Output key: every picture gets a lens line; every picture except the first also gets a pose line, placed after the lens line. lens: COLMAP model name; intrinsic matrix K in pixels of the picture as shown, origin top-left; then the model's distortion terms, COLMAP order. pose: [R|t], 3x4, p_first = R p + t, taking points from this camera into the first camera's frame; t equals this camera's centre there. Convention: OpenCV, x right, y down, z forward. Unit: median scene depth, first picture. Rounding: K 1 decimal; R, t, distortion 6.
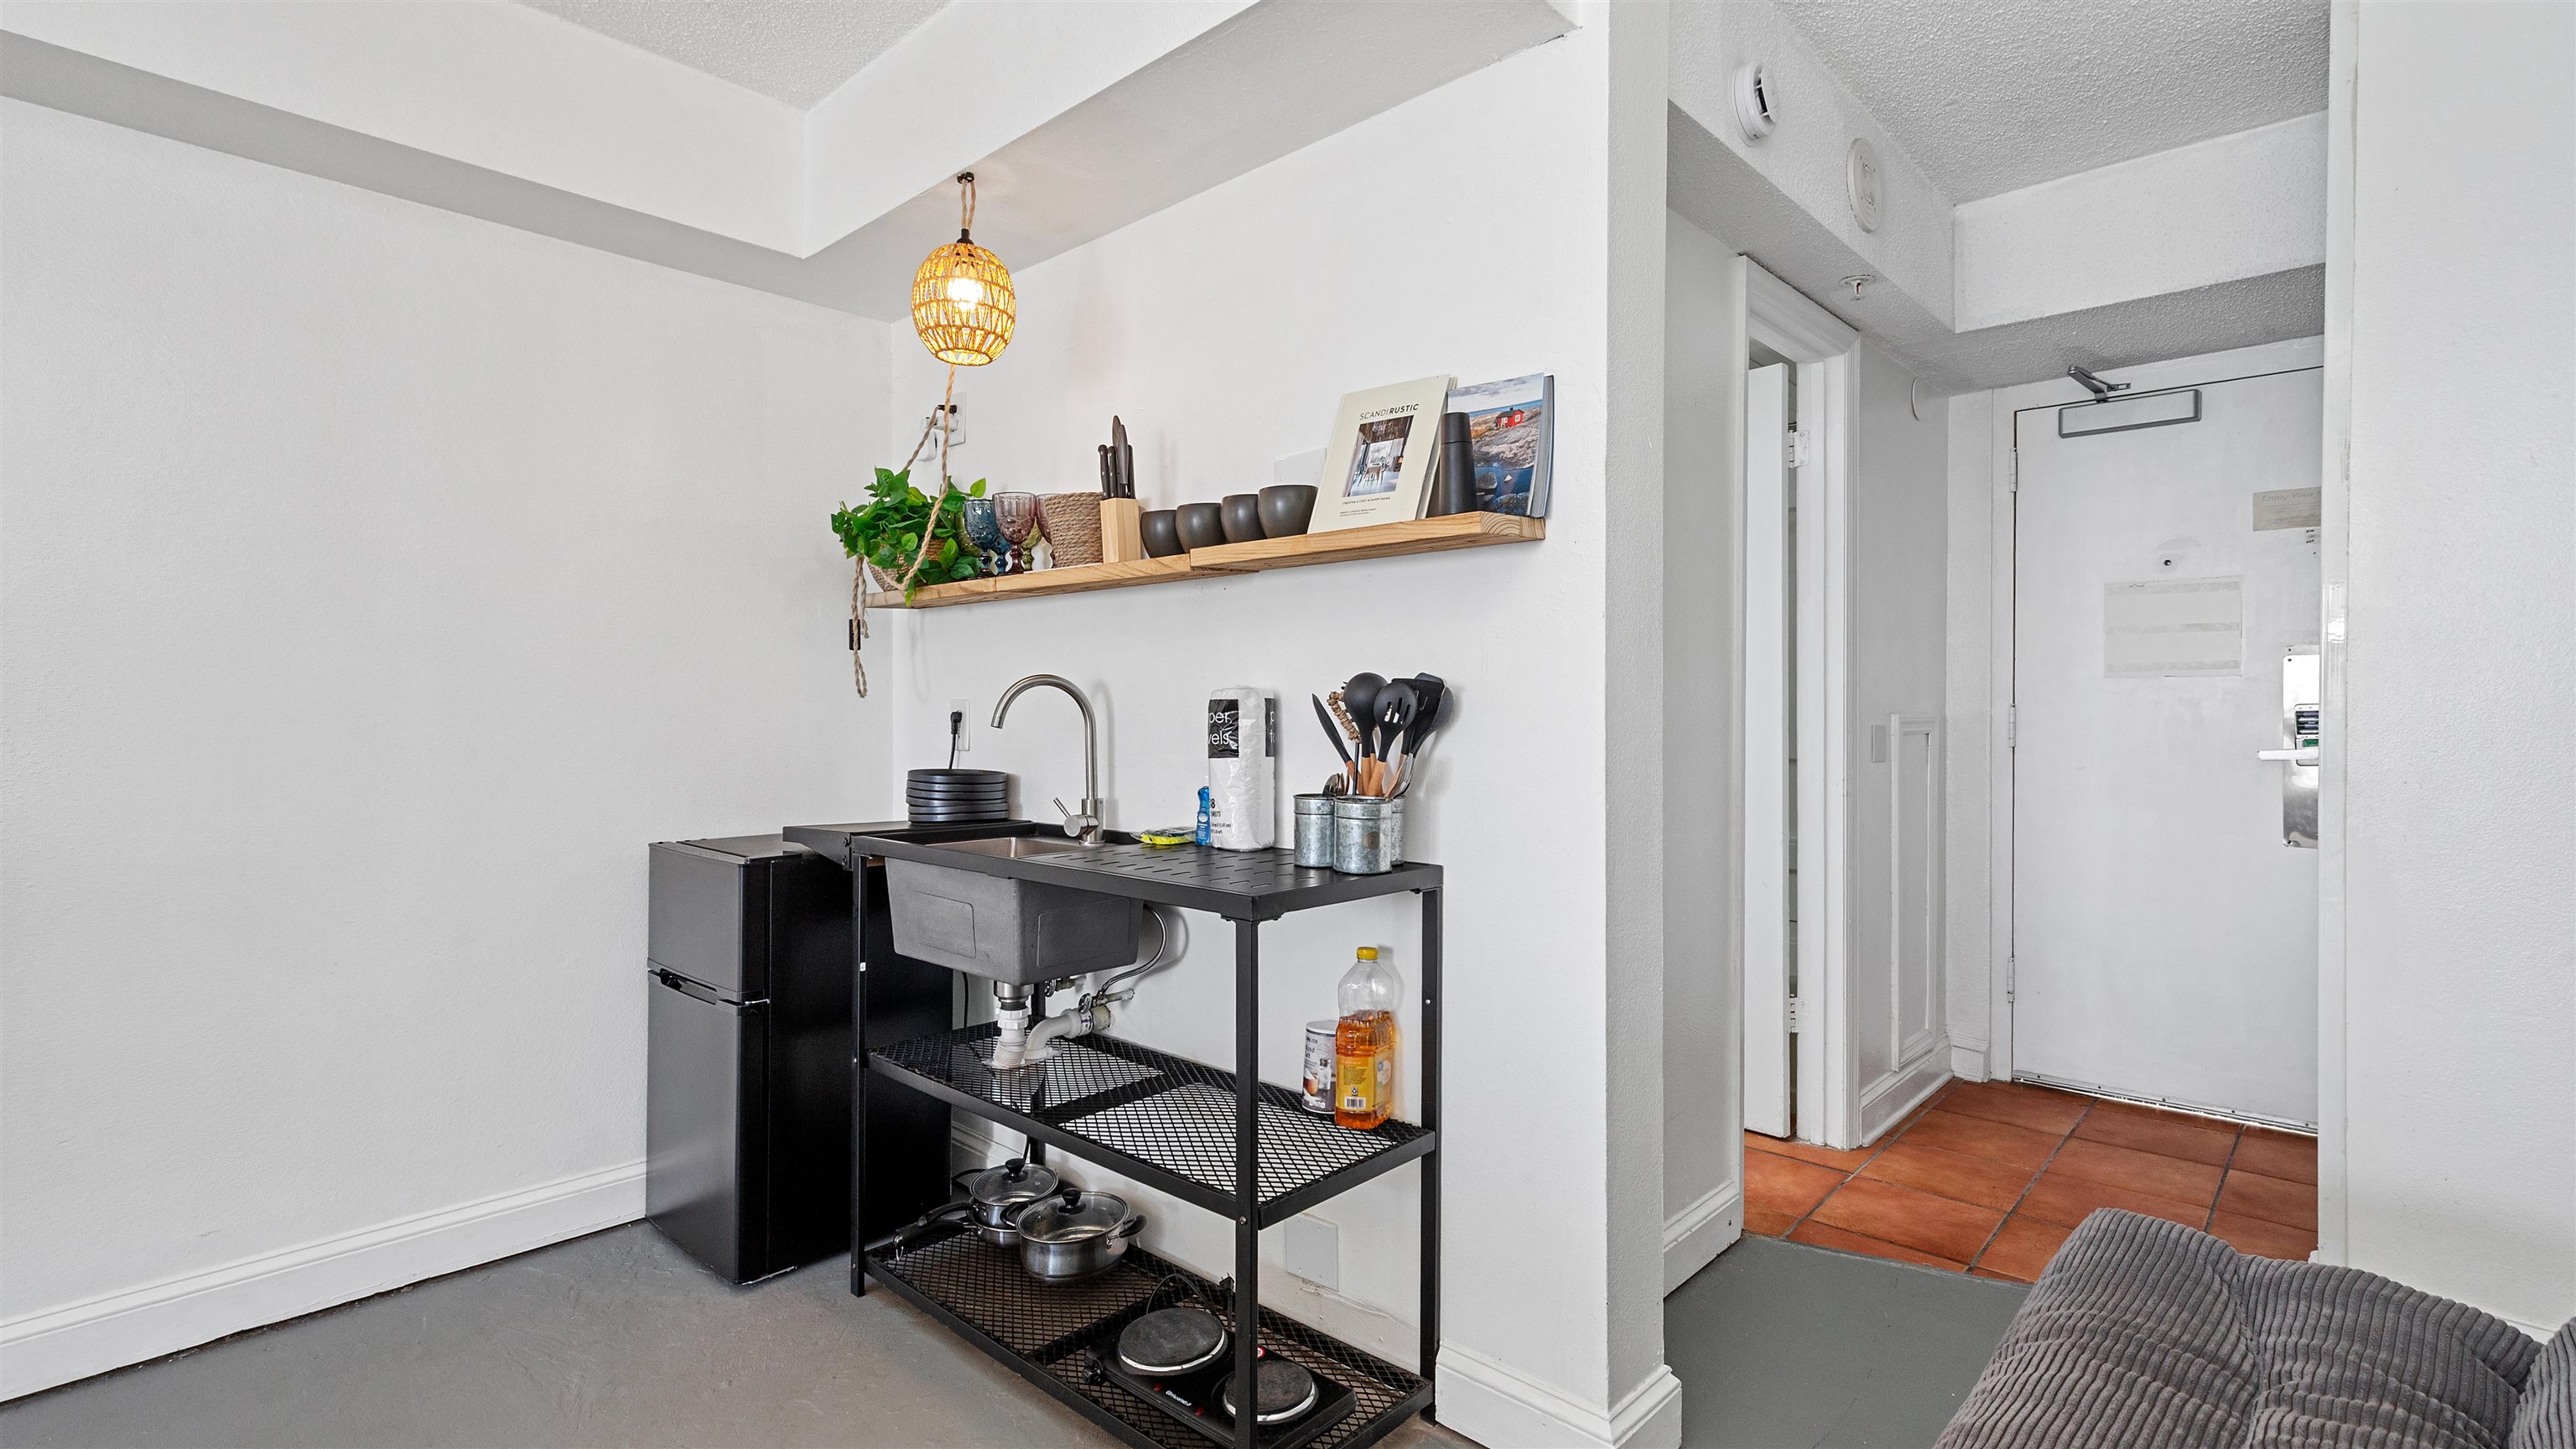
lens RADIAL K [[1193.1, 0, 1302.7], [0, 1193.1, 699.1], [0, 0, 1]] dist [0.001918, 0.000072]
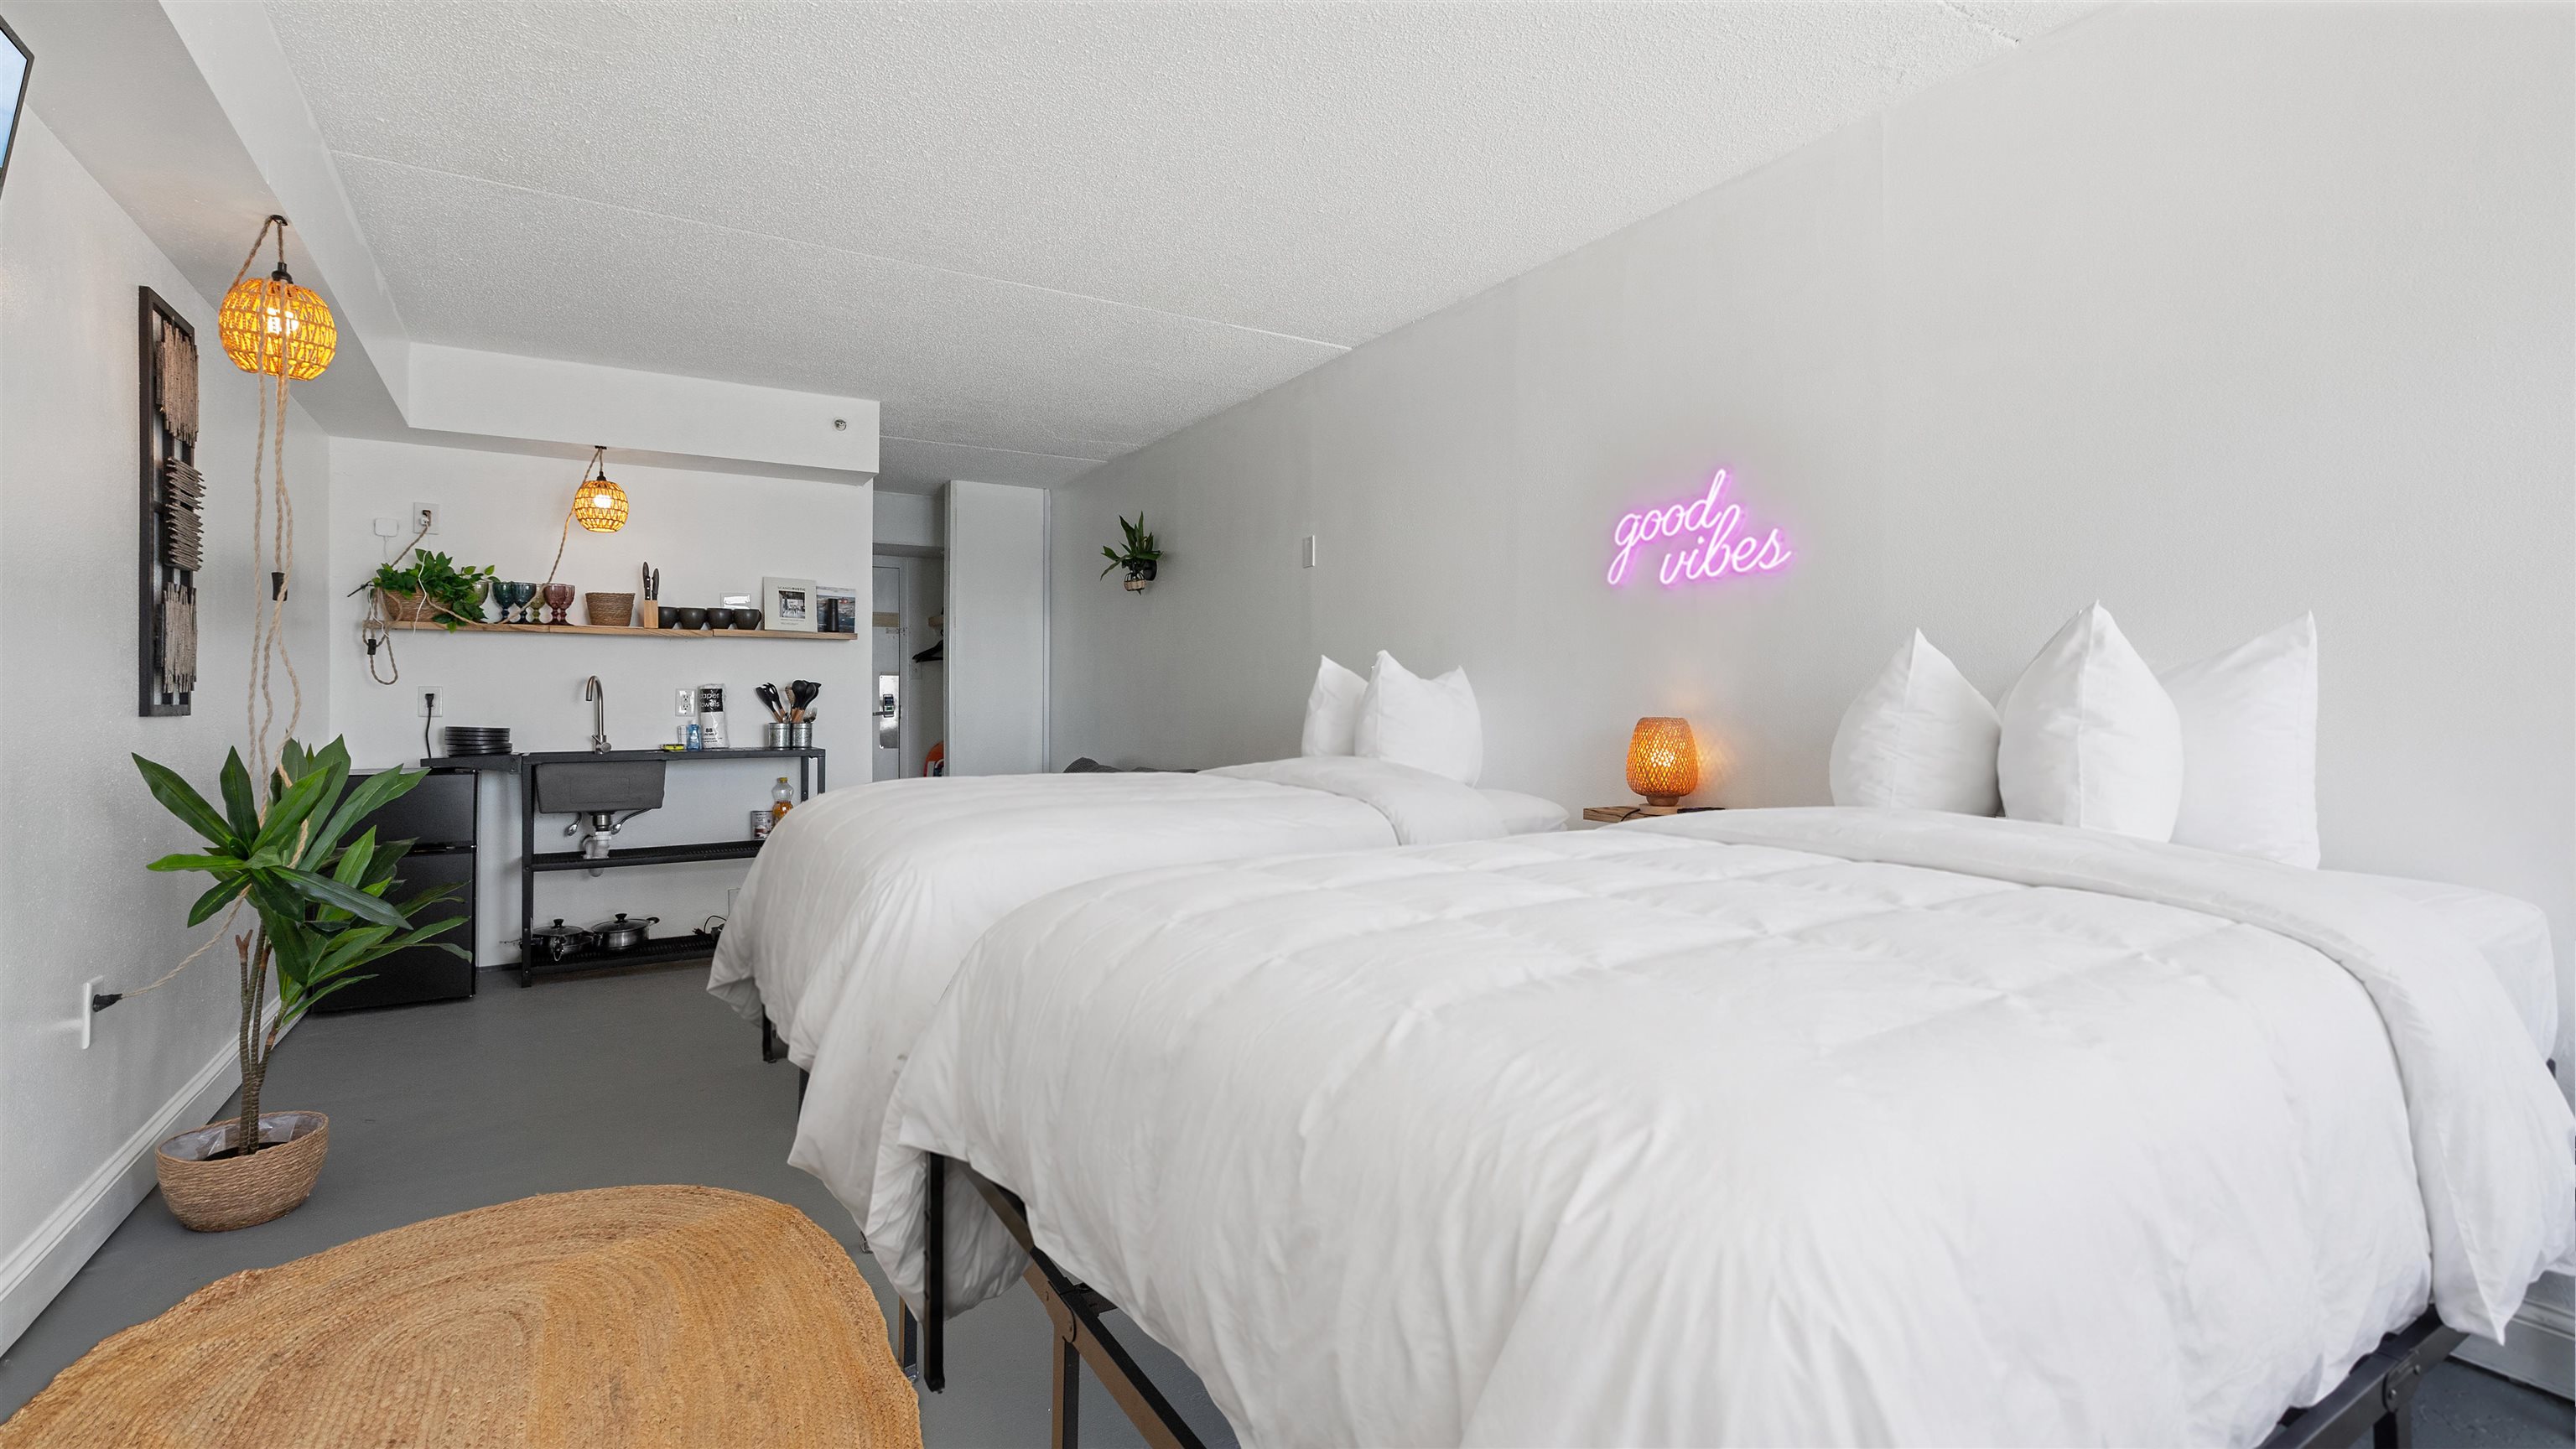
lens RADIAL K [[1193.1, 0, 1302.7], [0, 1193.1, 699.1], [0, 0, 1]] dist [0.001918, 0.000072]
pose [[0.290108, 0.001848, 0.956992, -2.098045], [-0.006474, 0.999979, 0.000032, 0.014428], [-0.956972, -0.006205, 0.290114, -0.910316]]
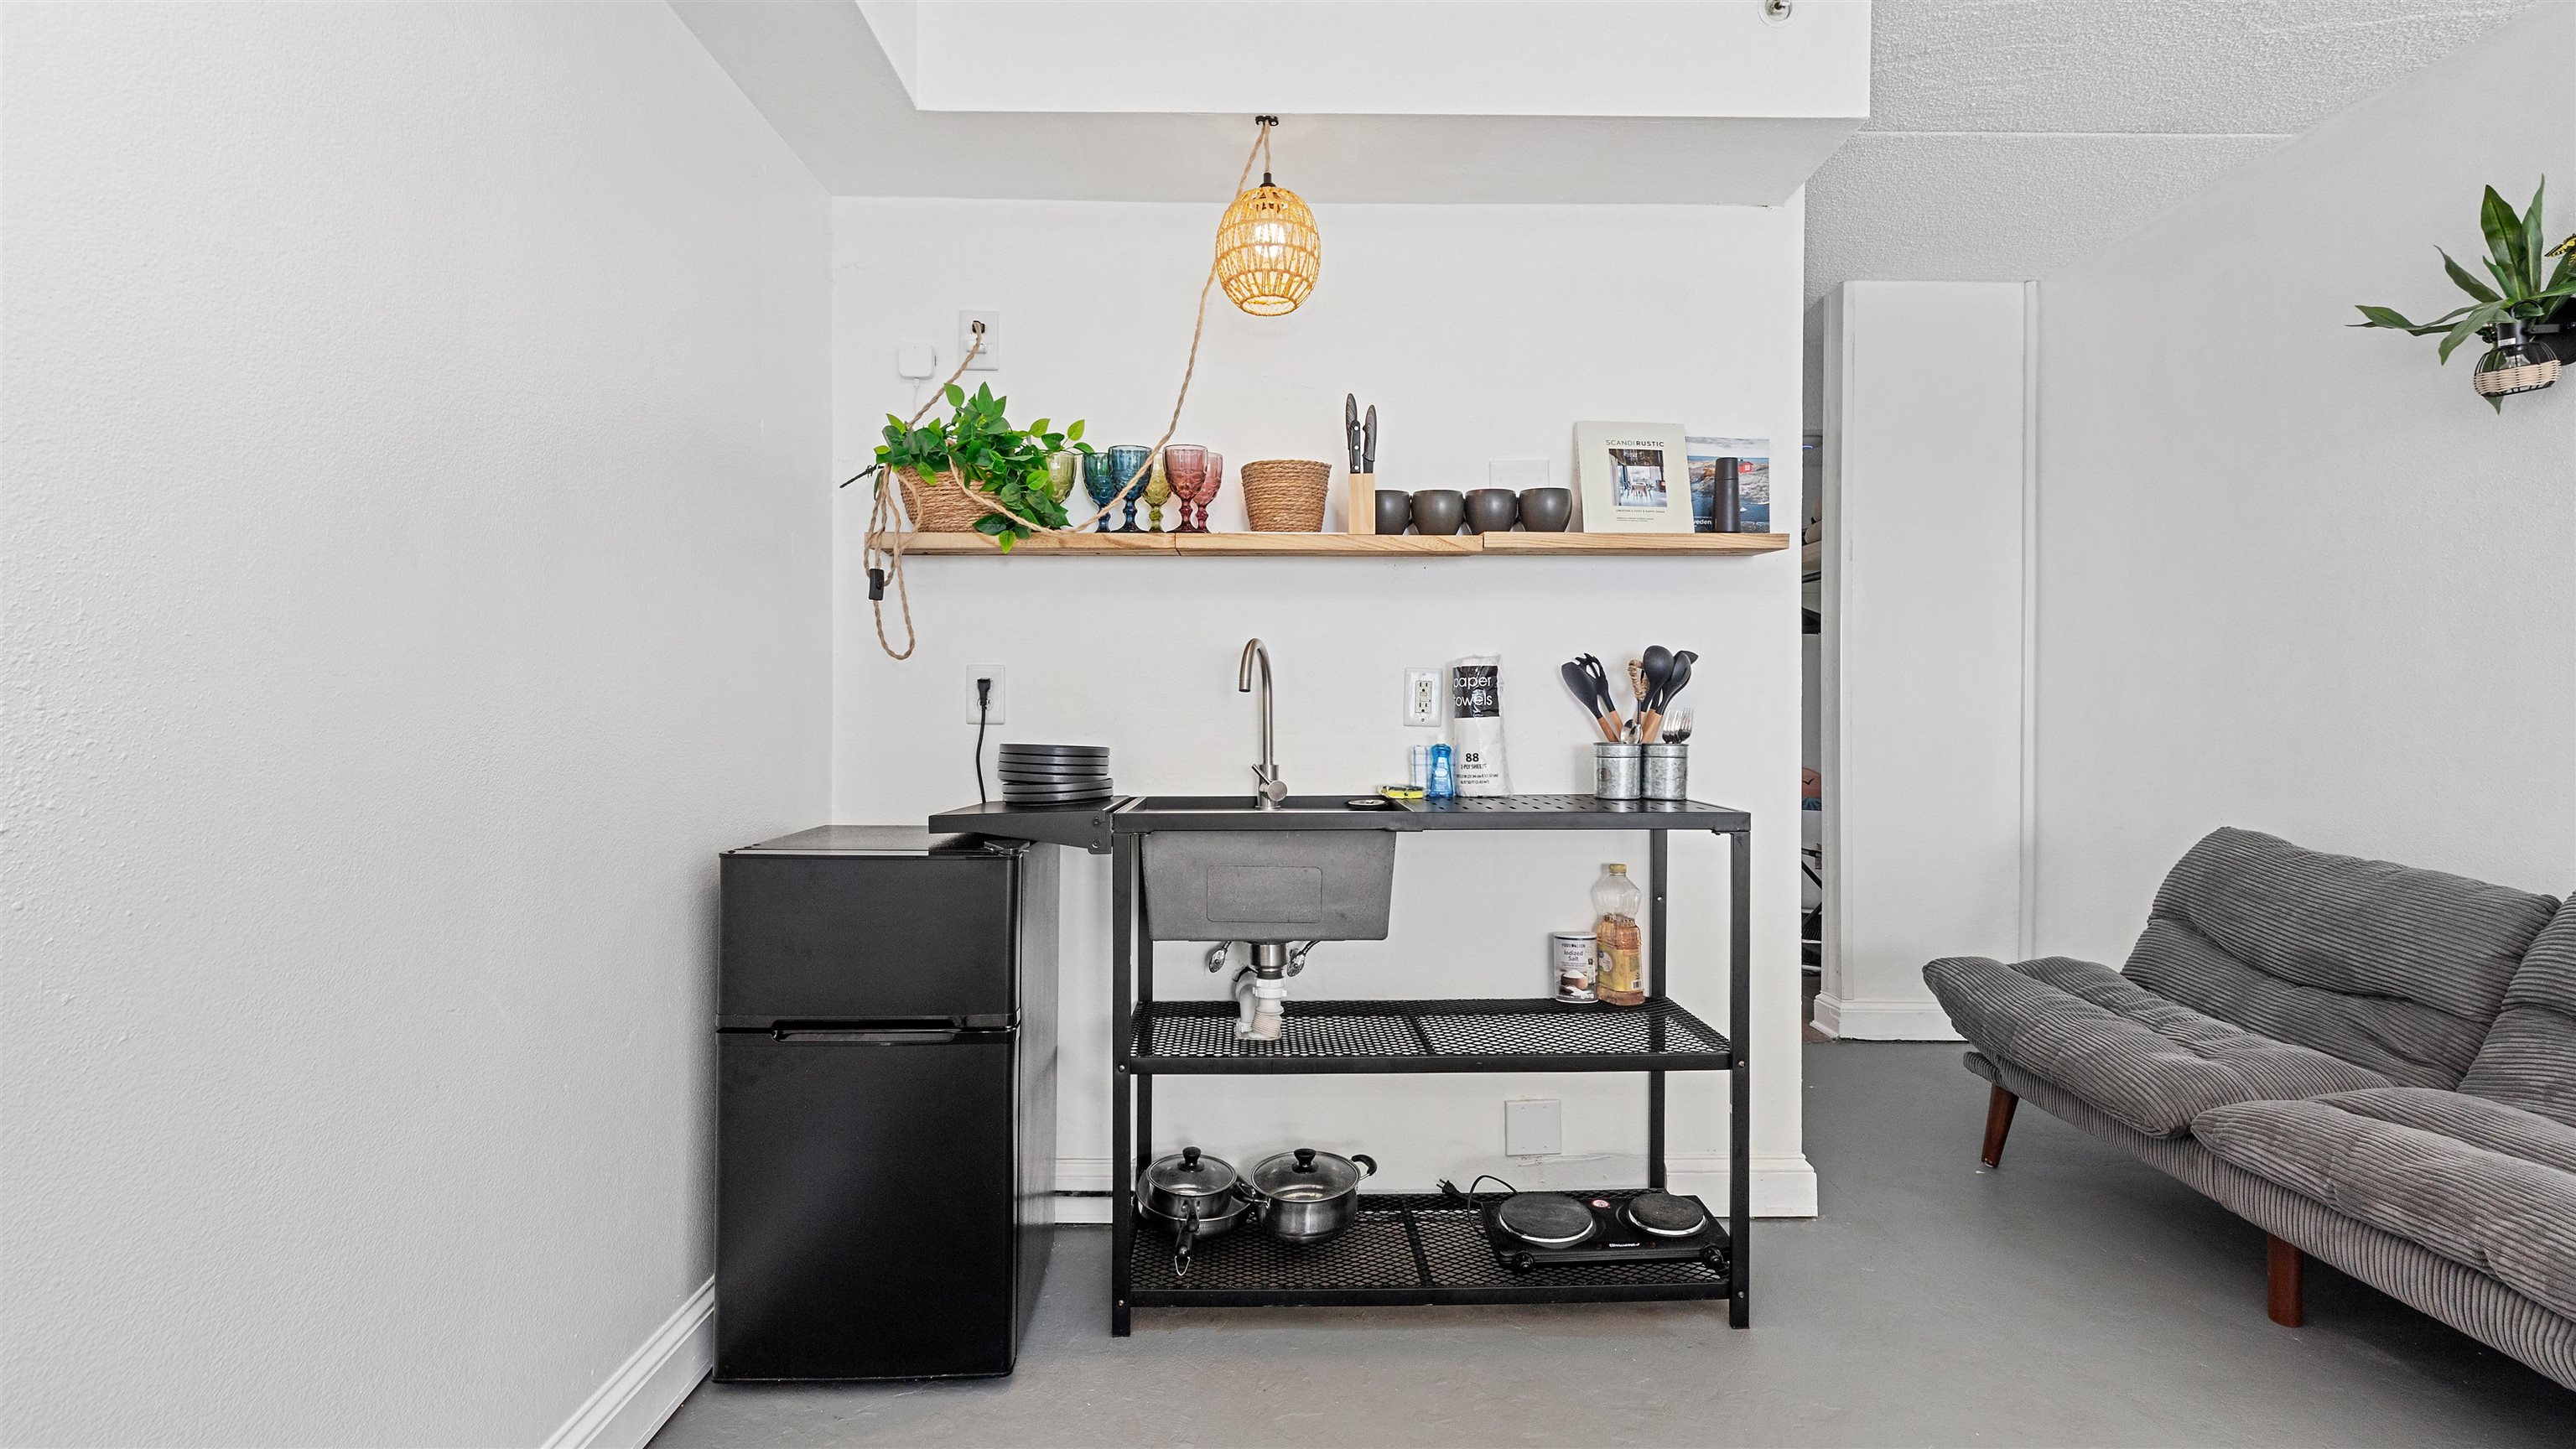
lens RADIAL K [[1180.1, 0, 1292.3], [0, 1180.1, 712.5], [0, 0, 1]] dist [0.001979, 0.000677]
pose [[0.730309, -0.000998, 0.683116, -0.966550], [-0.007095, 0.999934, 0.009046, 0.035865], [-0.683080, -0.011453, 0.730253, 0.293910]]
